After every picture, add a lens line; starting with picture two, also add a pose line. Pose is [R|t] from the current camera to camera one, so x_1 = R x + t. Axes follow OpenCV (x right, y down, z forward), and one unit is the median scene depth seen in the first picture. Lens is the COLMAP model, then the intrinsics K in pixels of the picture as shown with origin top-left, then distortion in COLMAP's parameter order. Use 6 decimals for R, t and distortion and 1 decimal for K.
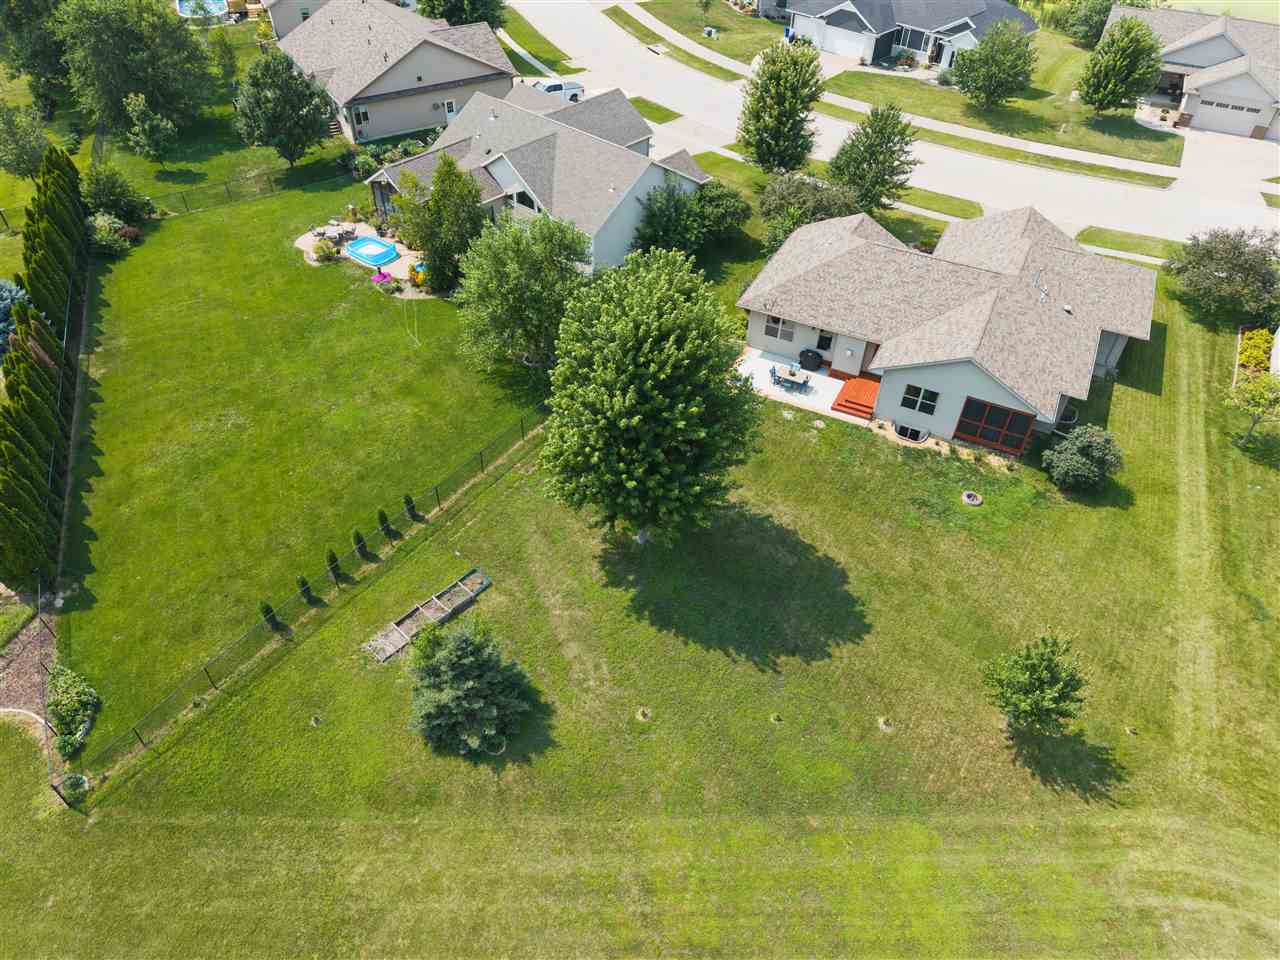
lens RADIAL K [[871.1, 0, 640.0], [0, 871.1, 480.0], [0, 0, 1]] dist [0.064285, -0.085793]
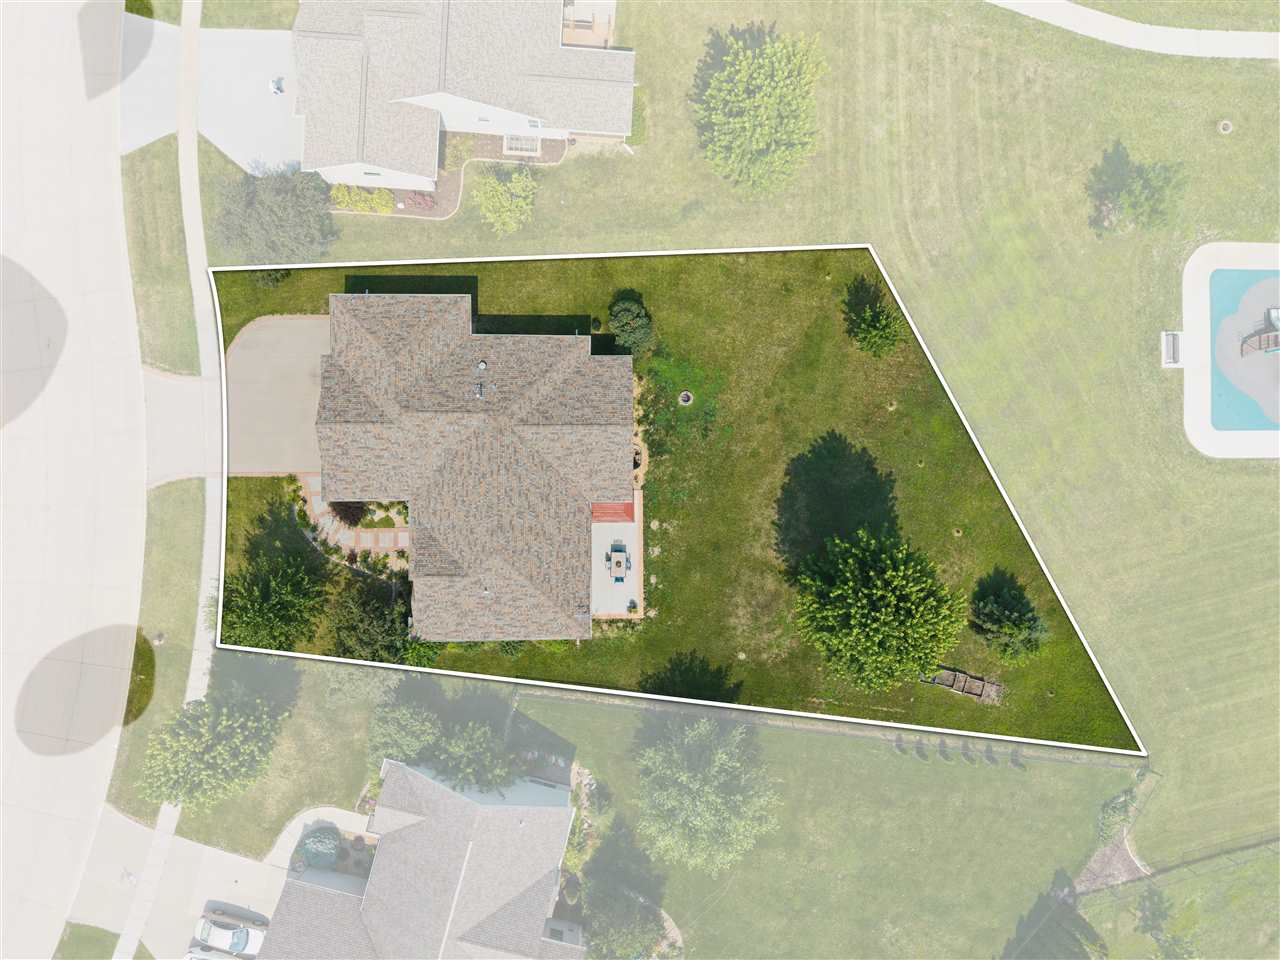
lens RADIAL K [[871.1, 0, 640.0], [0, 871.1, 480.0], [0, 0, 1]] dist [0.064285, -0.085793]
pose [[-0.446922, -0.893788, -0.037459, 0.365372], [0.568622, -0.316156, 0.759417, -1.136003], [-0.690601, 0.318101, 0.649525, 0.229494]]
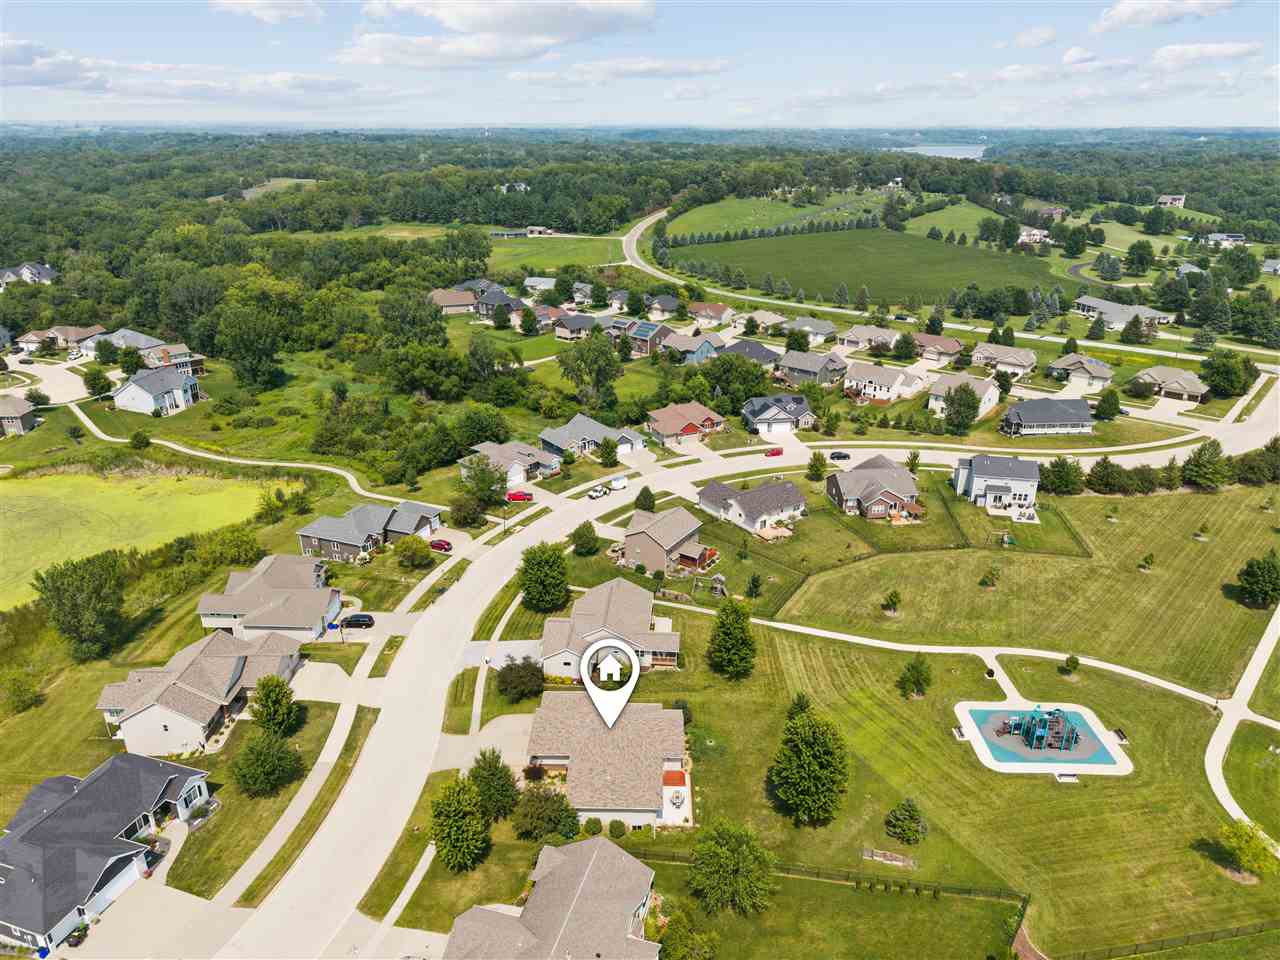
lens RADIAL K [[871.1, 0, 640.0], [0, 871.1, 480.0], [0, 0, 1]] dist [0.064285, -0.085793]
pose [[-0.429742, -0.359788, 0.828175, -1.493046], [0.601246, 0.570266, 0.559732, -2.127338], [-0.673665, 0.738478, -0.028746, 0.671771]]
